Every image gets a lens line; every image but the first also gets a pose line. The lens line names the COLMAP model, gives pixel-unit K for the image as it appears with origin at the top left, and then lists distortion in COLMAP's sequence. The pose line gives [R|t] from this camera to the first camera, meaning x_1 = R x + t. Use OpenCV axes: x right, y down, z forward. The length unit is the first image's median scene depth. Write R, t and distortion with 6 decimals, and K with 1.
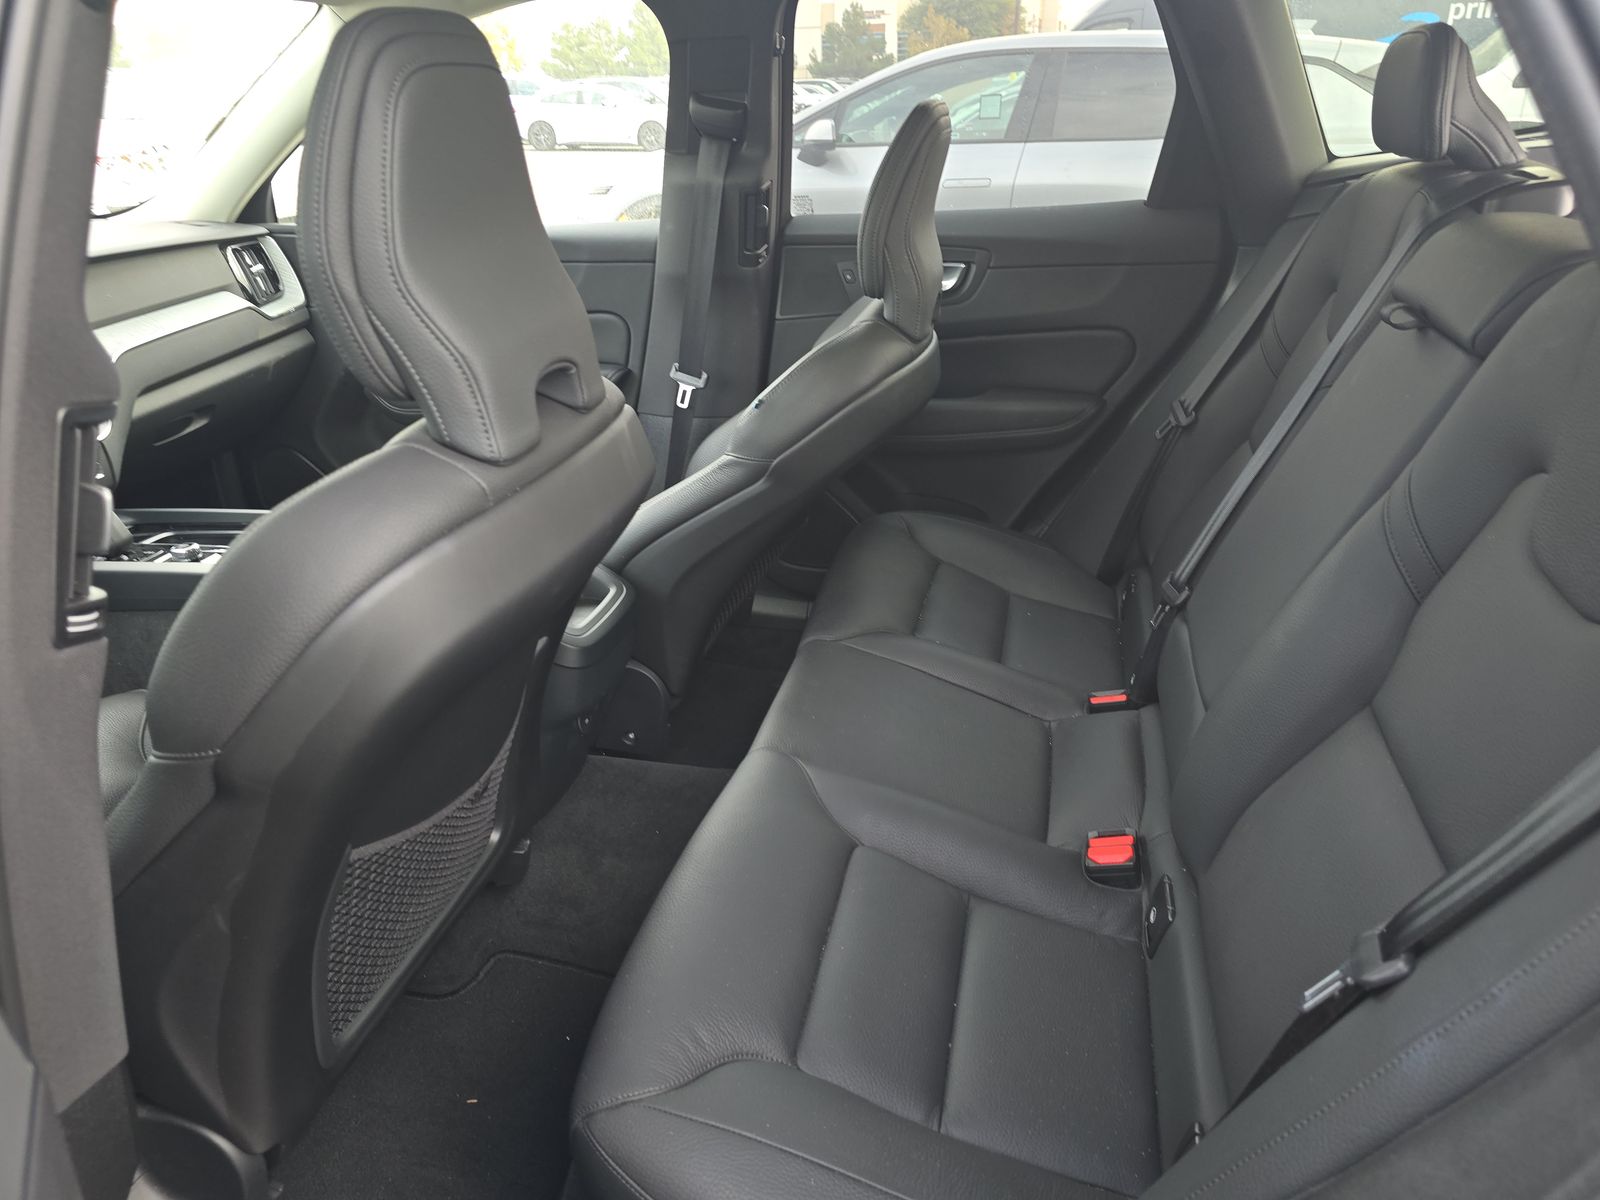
lens RADIAL K [[1071.6, 0, 800.0], [0, 1071.6, 600.0], [0, 0, 1]] dist [0.019447, -0.001939]
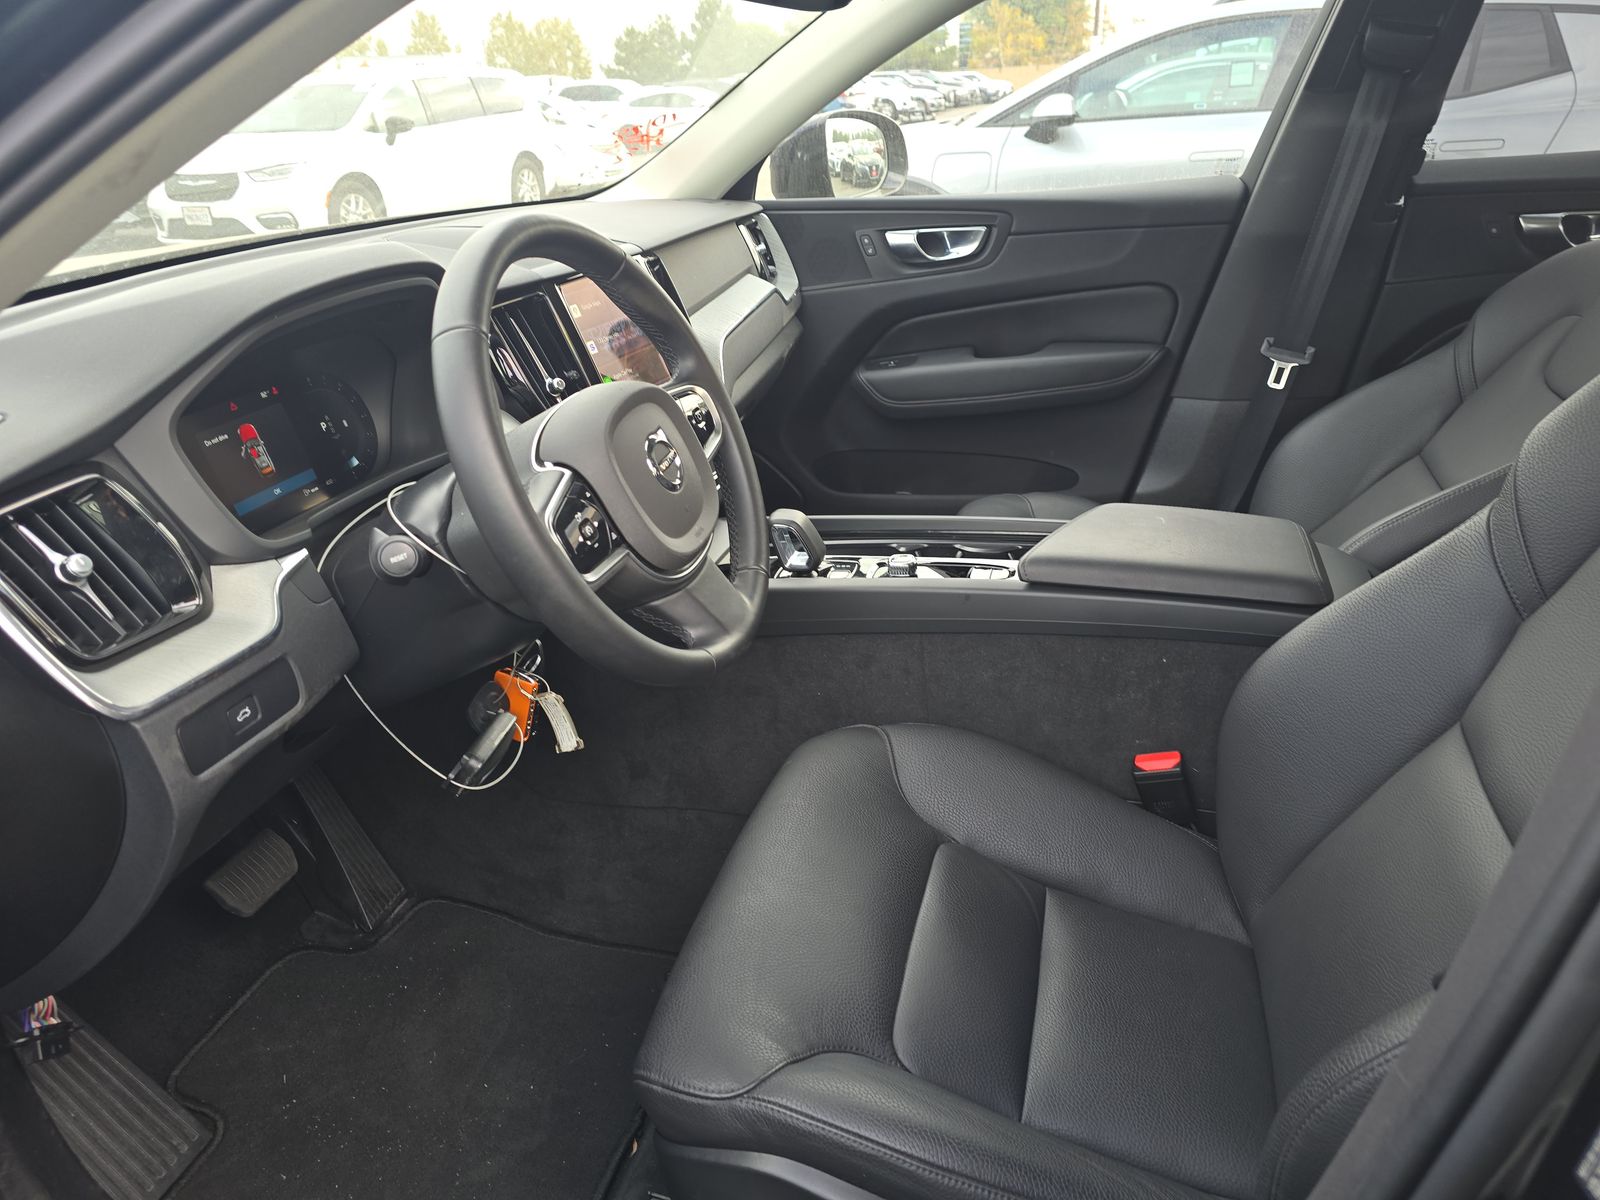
lens RADIAL K [[1078.1, 0, 764.1], [0, 1078.1, 602.5], [0, 0, 1]] dist [-0.012035, -0.004269]
pose [[0.997805, -0.014406, -0.064637, -0.440293], [0.014500, 0.999894, 0.000979, -0.012652], [0.064616, -0.001914, 0.997908, 0.101346]]
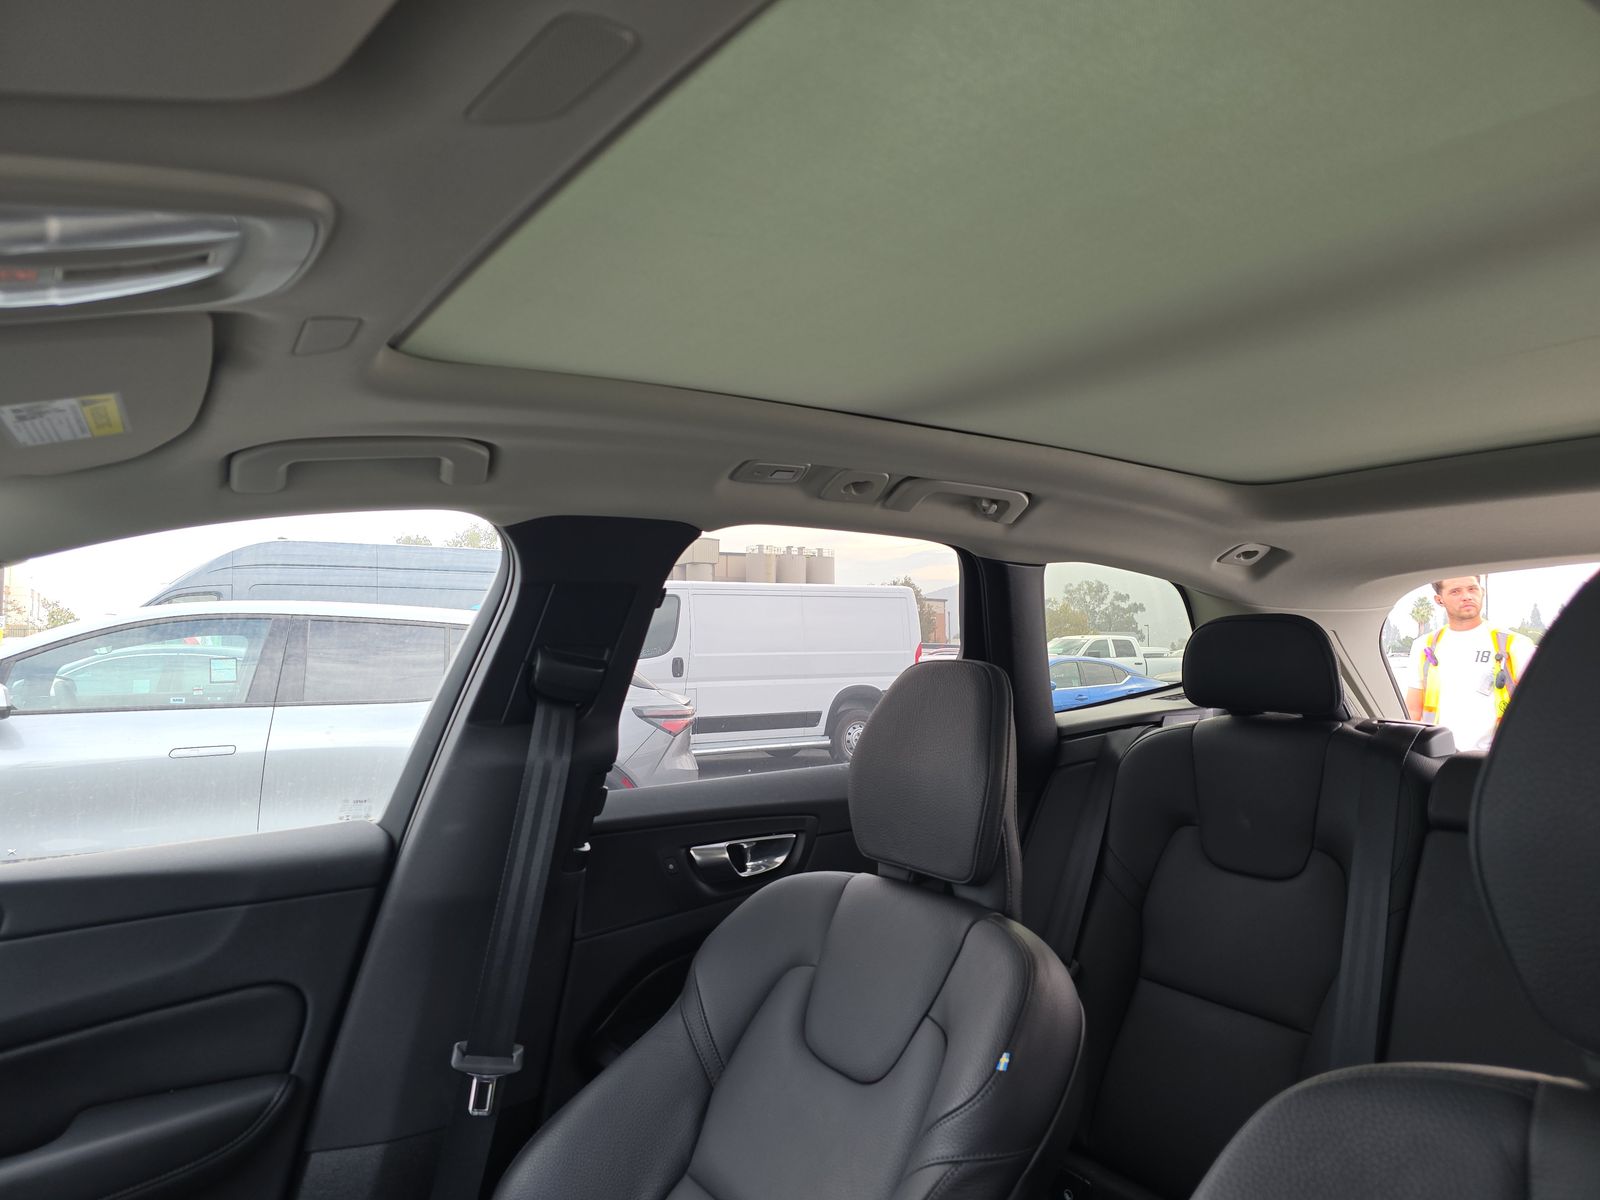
lens RADIAL K [[1051.7, 0, 799.9], [0, 1051.7, 554.1], [0, 0, 1]] dist [0.001069, -0.002350]
pose [[0.644139, 0.086131, 0.760043, -0.444627], [0.318242, 0.873380, -0.368686, -0.169273], [-0.695562, 0.479363, 0.535168, 0.380109]]
